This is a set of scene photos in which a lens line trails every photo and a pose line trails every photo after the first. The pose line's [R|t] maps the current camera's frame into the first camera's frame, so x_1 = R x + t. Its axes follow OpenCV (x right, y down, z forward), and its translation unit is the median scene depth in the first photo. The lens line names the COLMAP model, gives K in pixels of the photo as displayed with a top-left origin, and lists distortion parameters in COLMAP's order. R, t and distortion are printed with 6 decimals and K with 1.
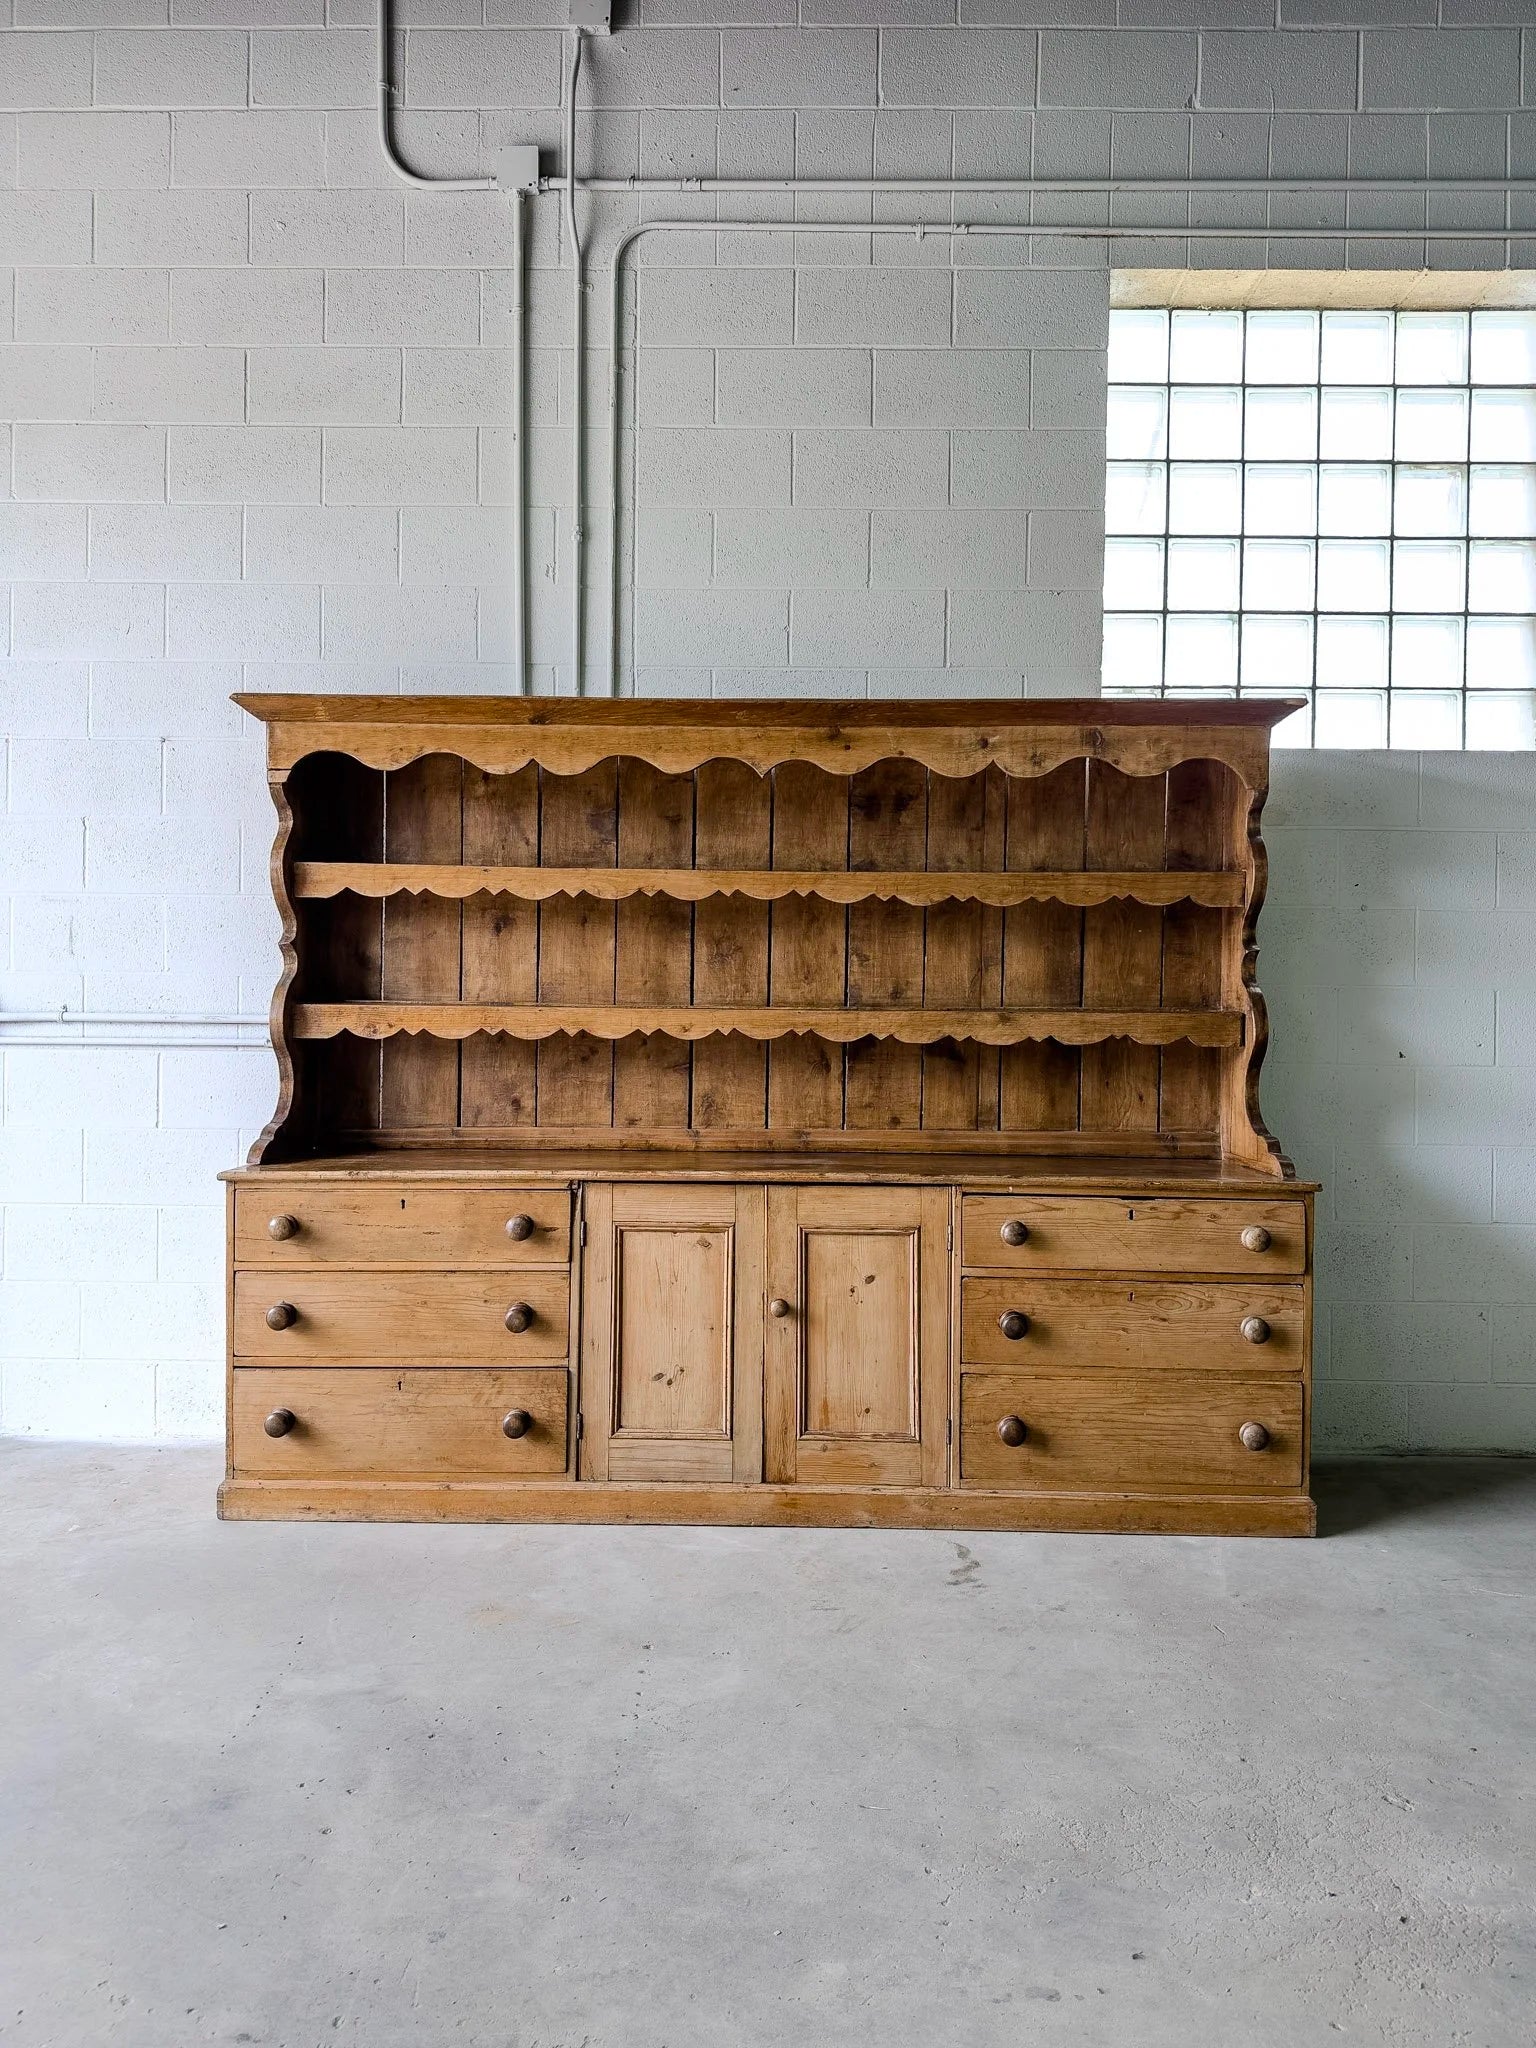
lens RADIAL K [[1421.4, 0, 768.0], [0, 1421.4, 1024.0], [0, 0, 1]] dist [0.155684, -0.287132]
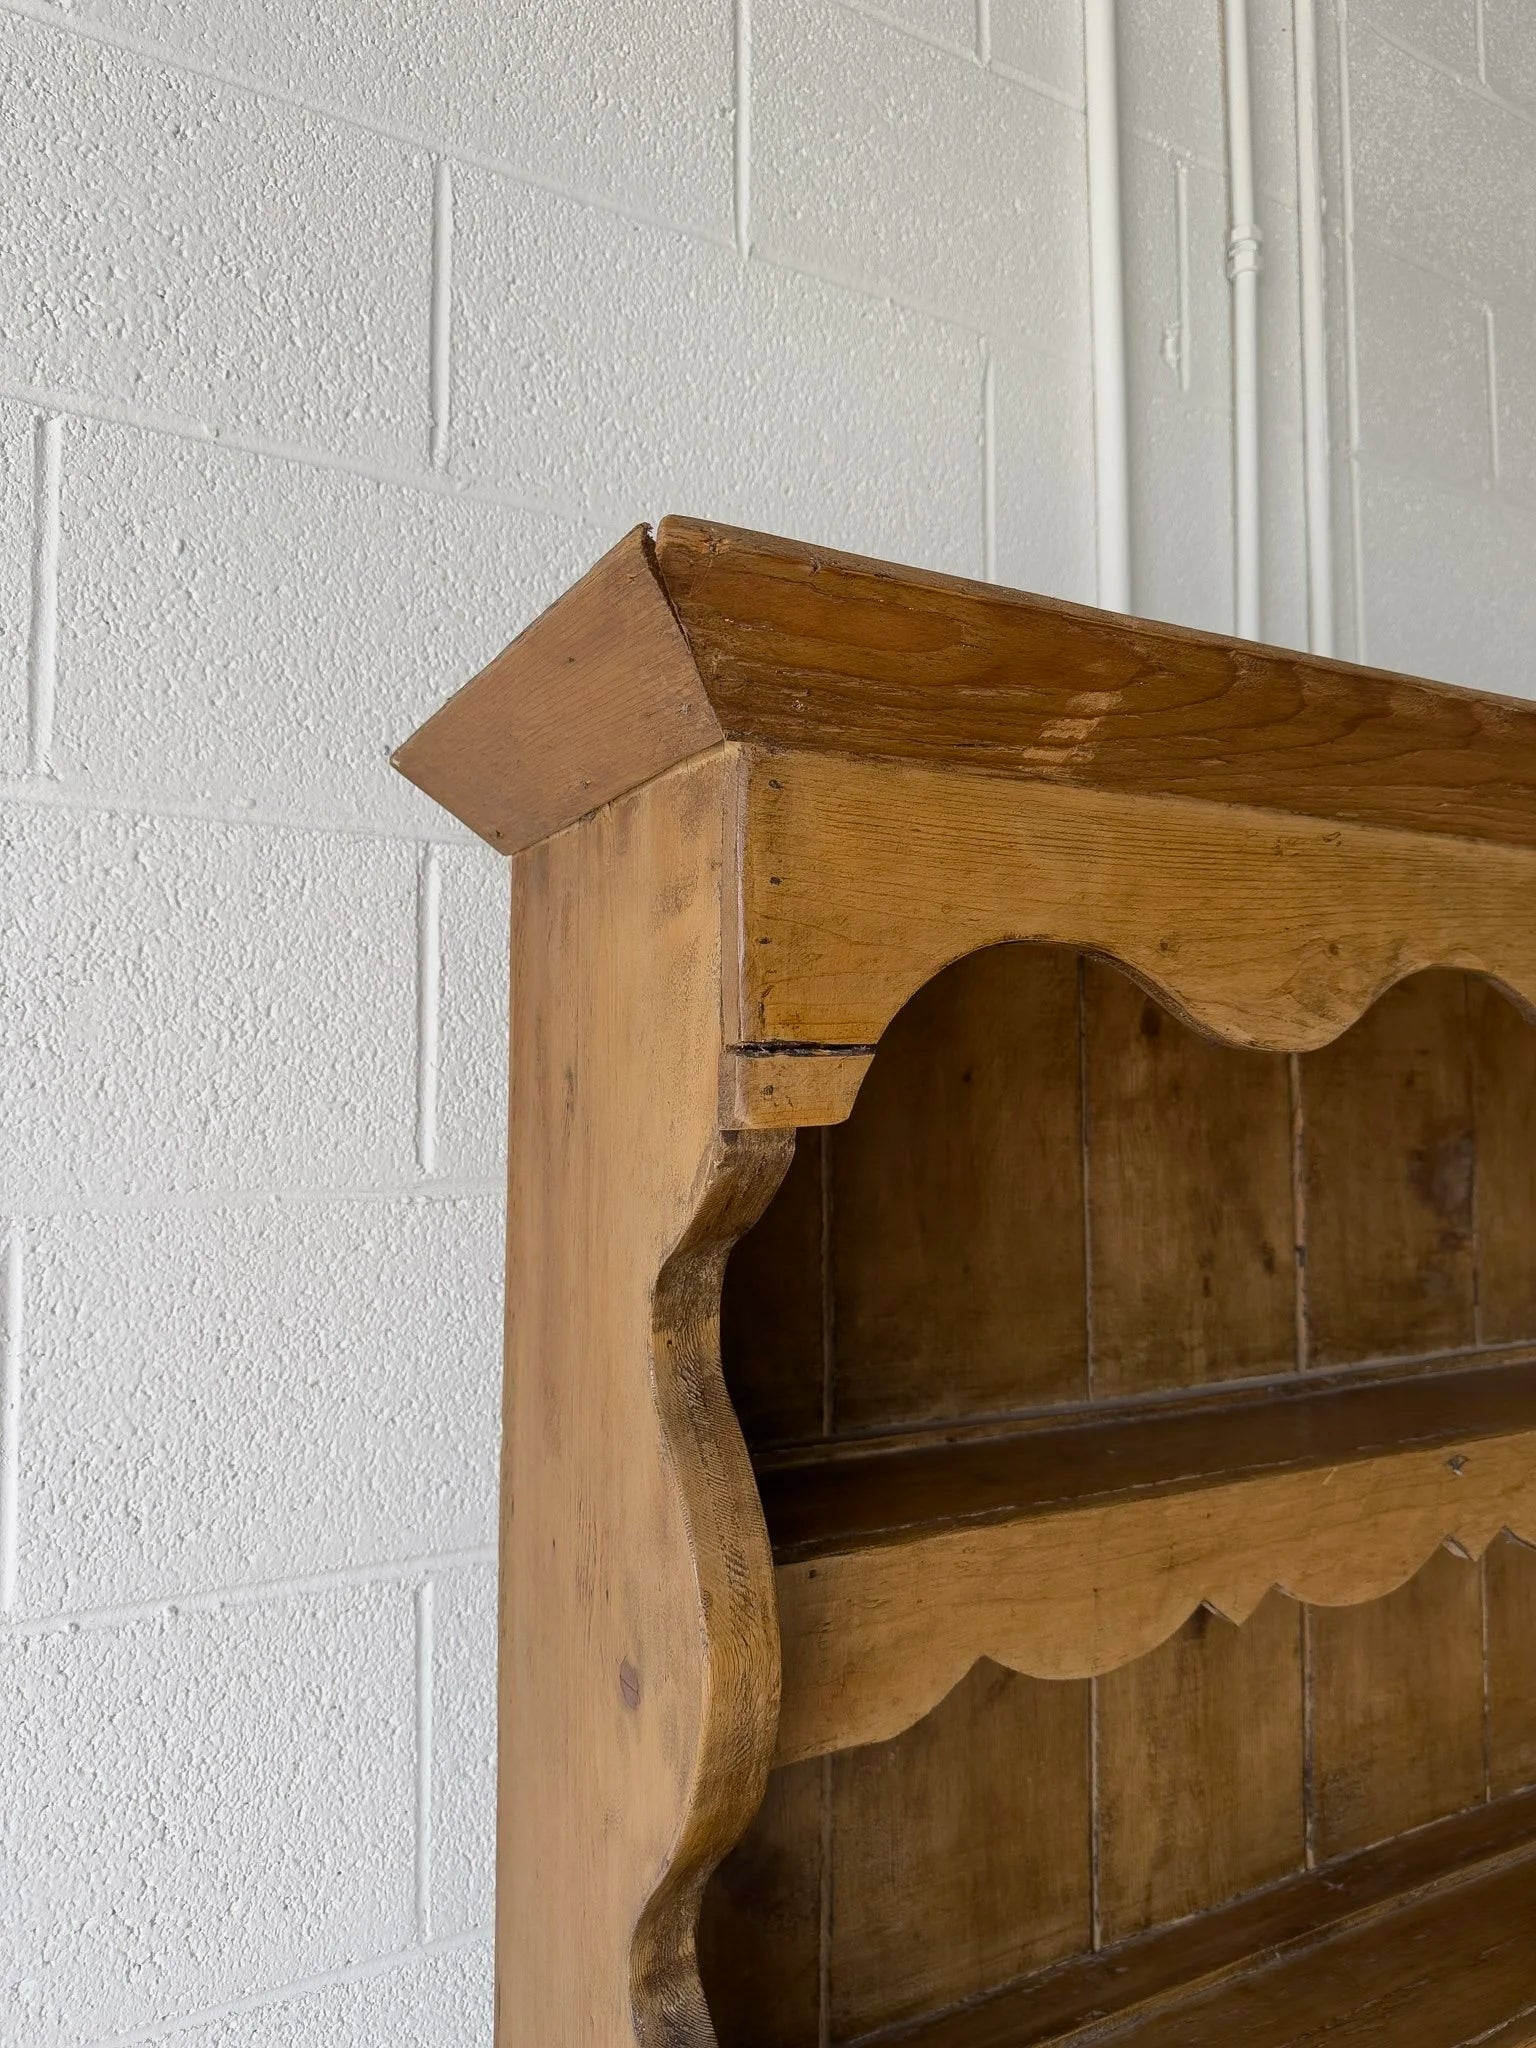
lens RADIAL K [[1425.4, 0, 763.0], [0, 1425.4, 1019.2], [0, 0, 1]] dist [0.070278, -0.104987]
pose [[0.860173, 0.016760, 0.509727, -0.412125], [0.015705, 0.998115, -0.059321, -0.166502], [-0.509761, 0.059031, 0.858289, 0.850495]]
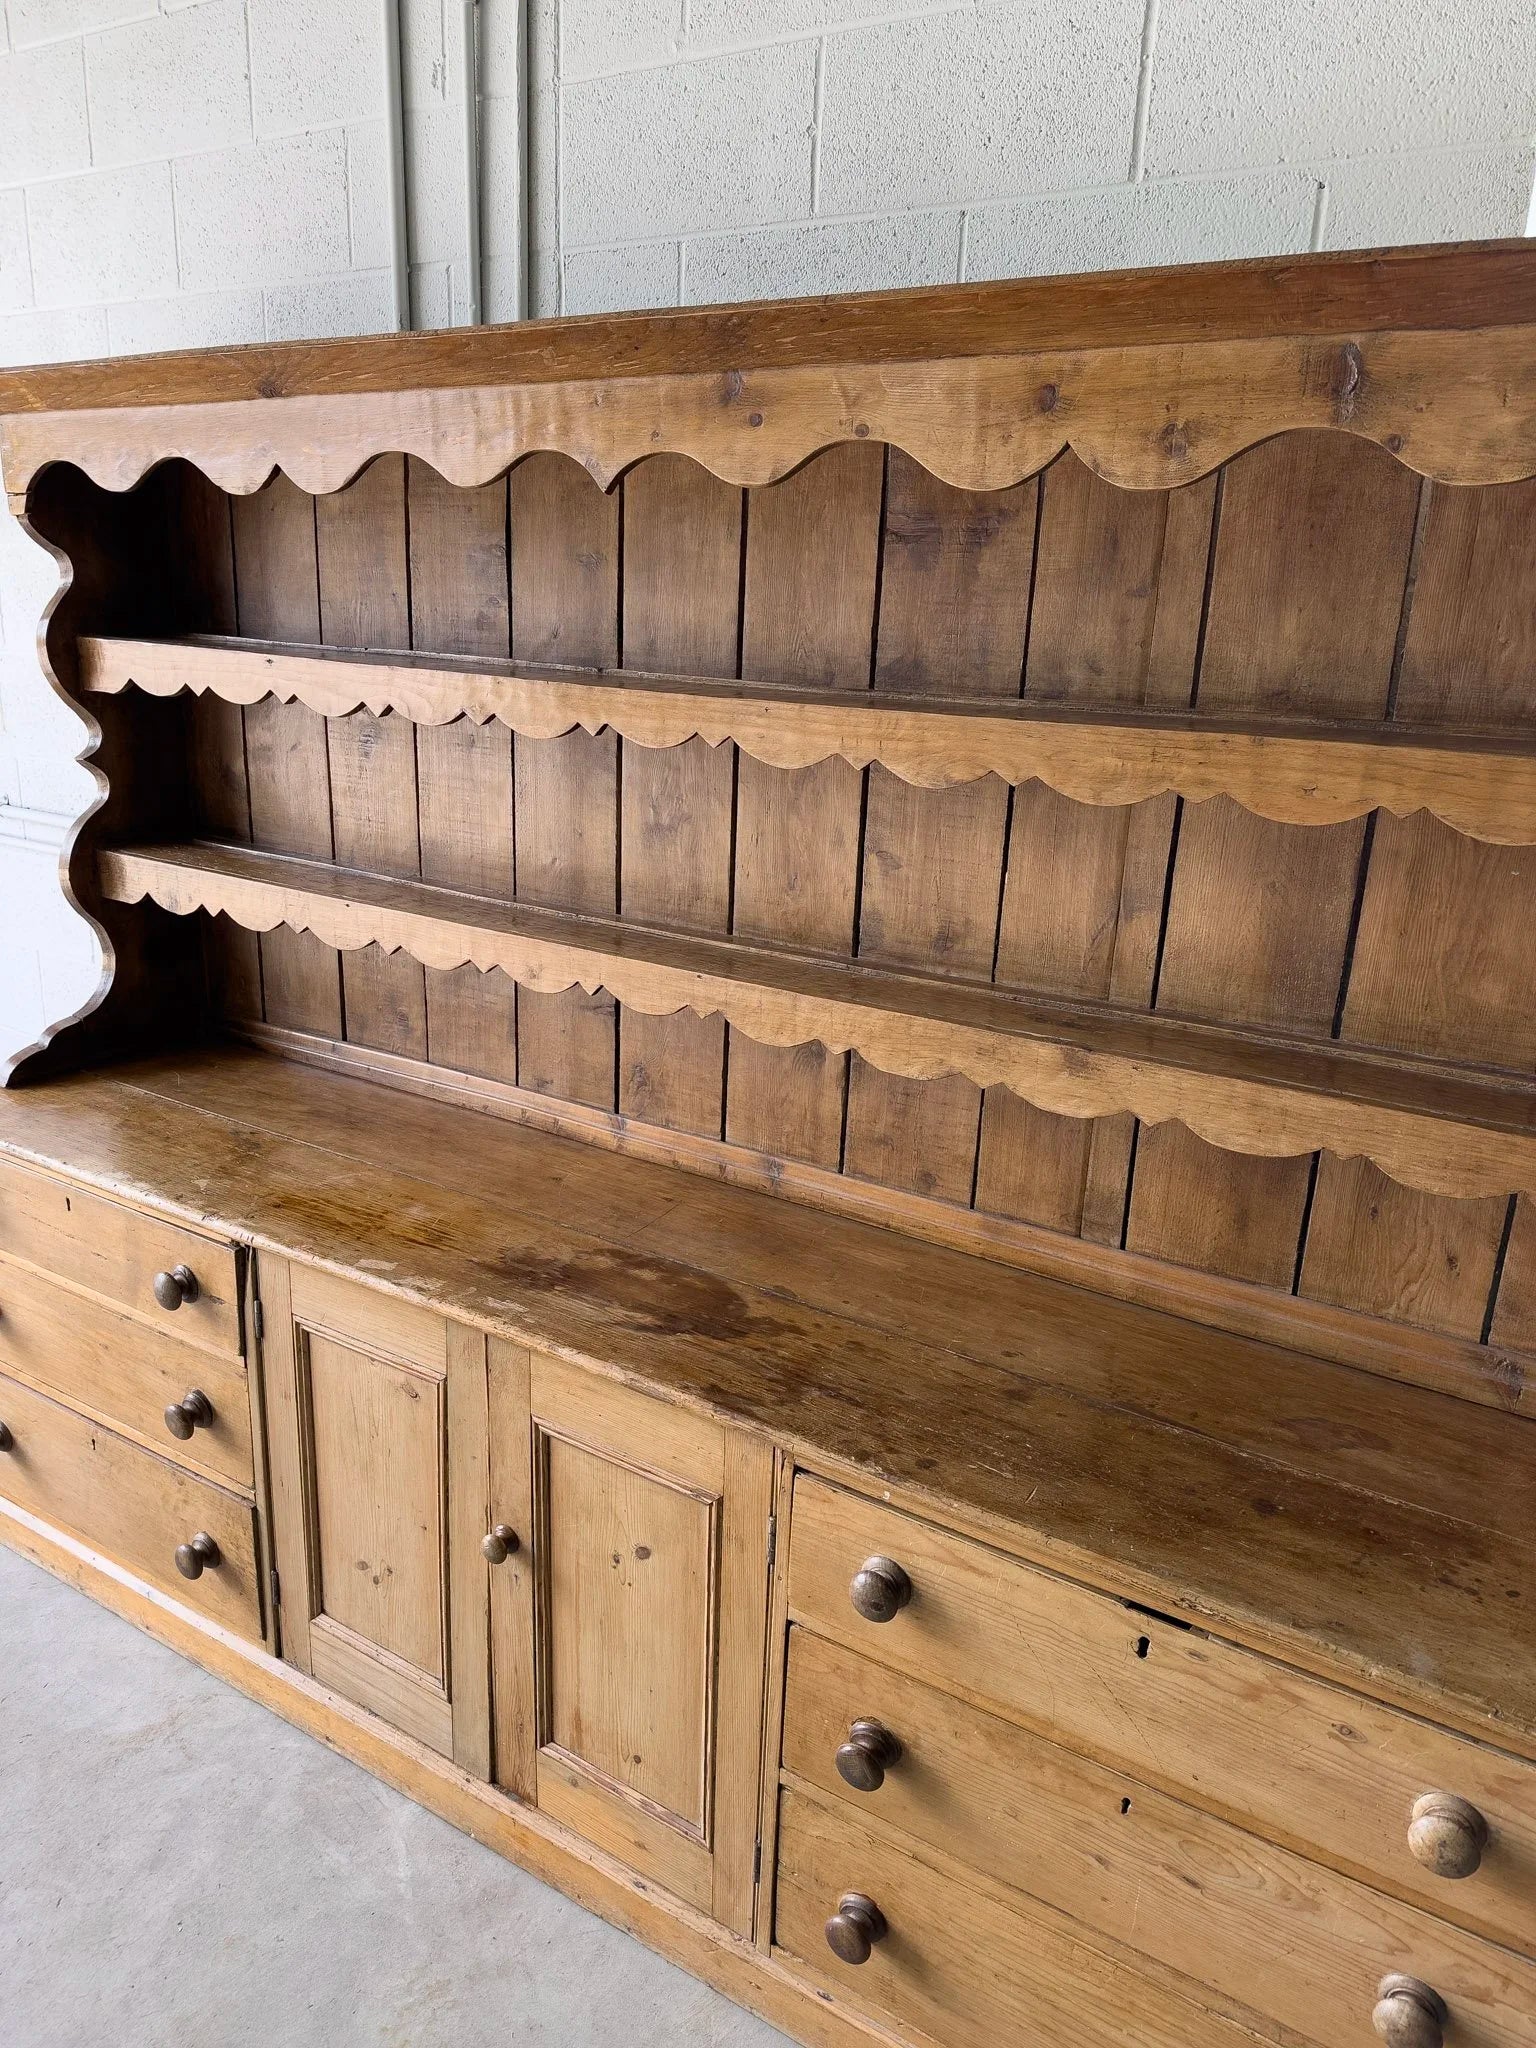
lens RADIAL K [[1421.4, 0, 768.0], [0, 1421.4, 1024.0], [0, 0, 1]] dist [0.155684, -0.287132]
pose [[0.851029, 0.169906, -0.496872, 0.301763], [-0.031947, 0.961208, 0.273969, -0.132932], [0.524146, -0.217282, 0.823444, 0.579422]]
